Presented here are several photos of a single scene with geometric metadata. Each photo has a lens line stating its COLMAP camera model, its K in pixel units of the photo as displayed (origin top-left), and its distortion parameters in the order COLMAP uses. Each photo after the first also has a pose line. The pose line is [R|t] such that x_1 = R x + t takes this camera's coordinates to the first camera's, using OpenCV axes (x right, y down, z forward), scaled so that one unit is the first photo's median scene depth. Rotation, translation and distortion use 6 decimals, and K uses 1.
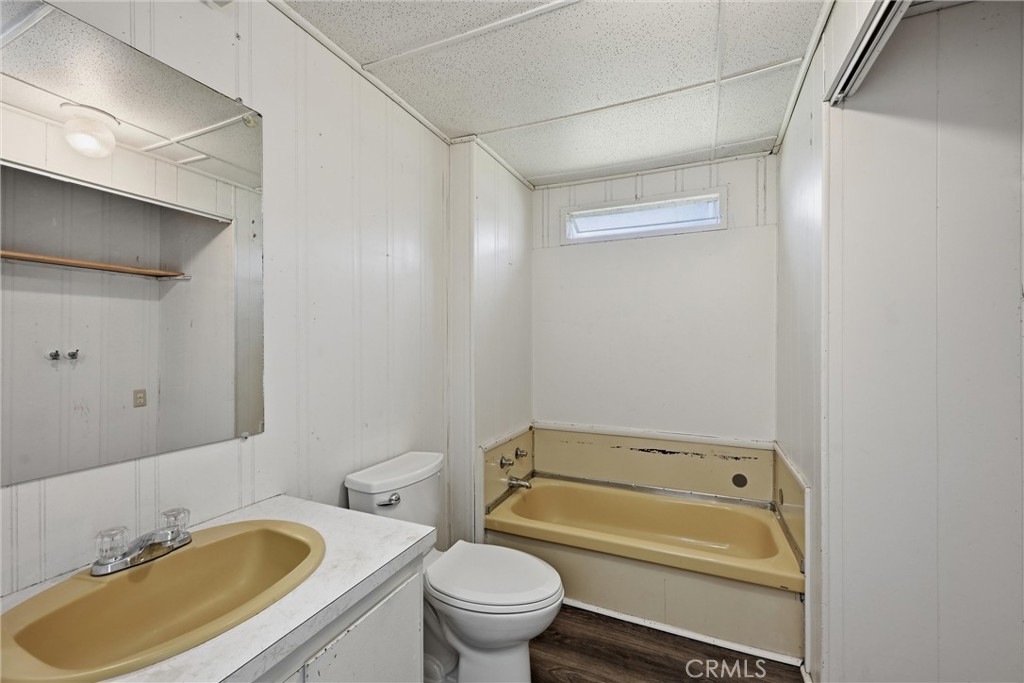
lens RADIAL K [[413.6, 0, 519.6], [0, 413.6, 343.4], [0, 0, 1]] dist [0.001400, 0.000339]
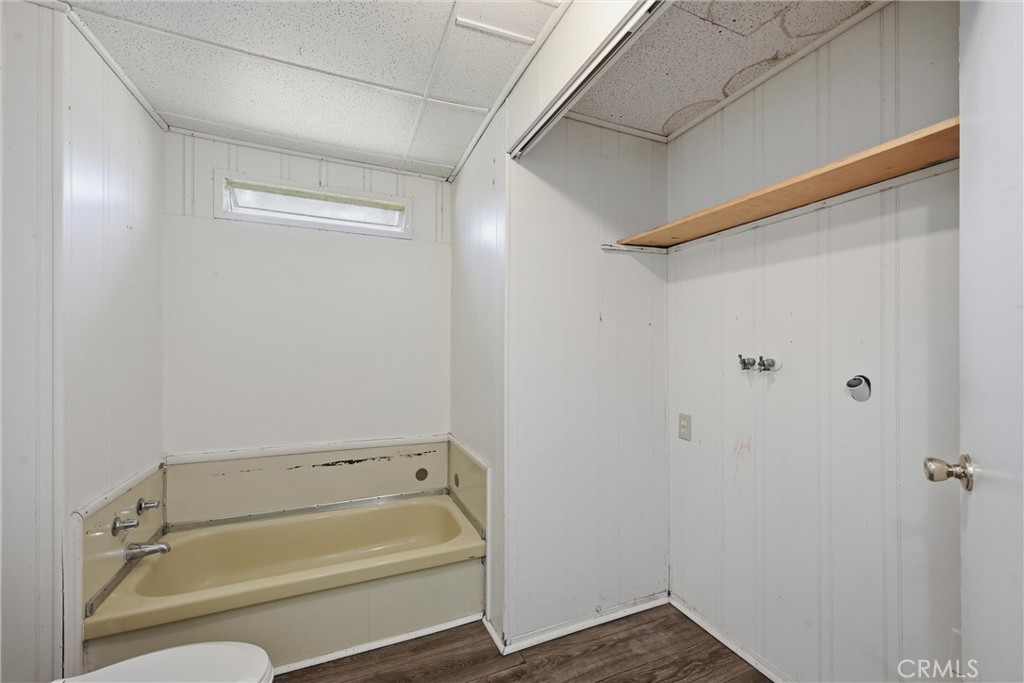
lens RADIAL K [[413.6, 0, 515.9], [0, 413.6, 347.7], [0, 0, 1]] dist [0.001400, 0.000339]
pose [[0.677570, 0.005221, 0.735440, -0.098482], [-0.005030, 0.999984, -0.002465, 0.001805], [-0.735441, -0.002029, 0.677586, 0.088591]]
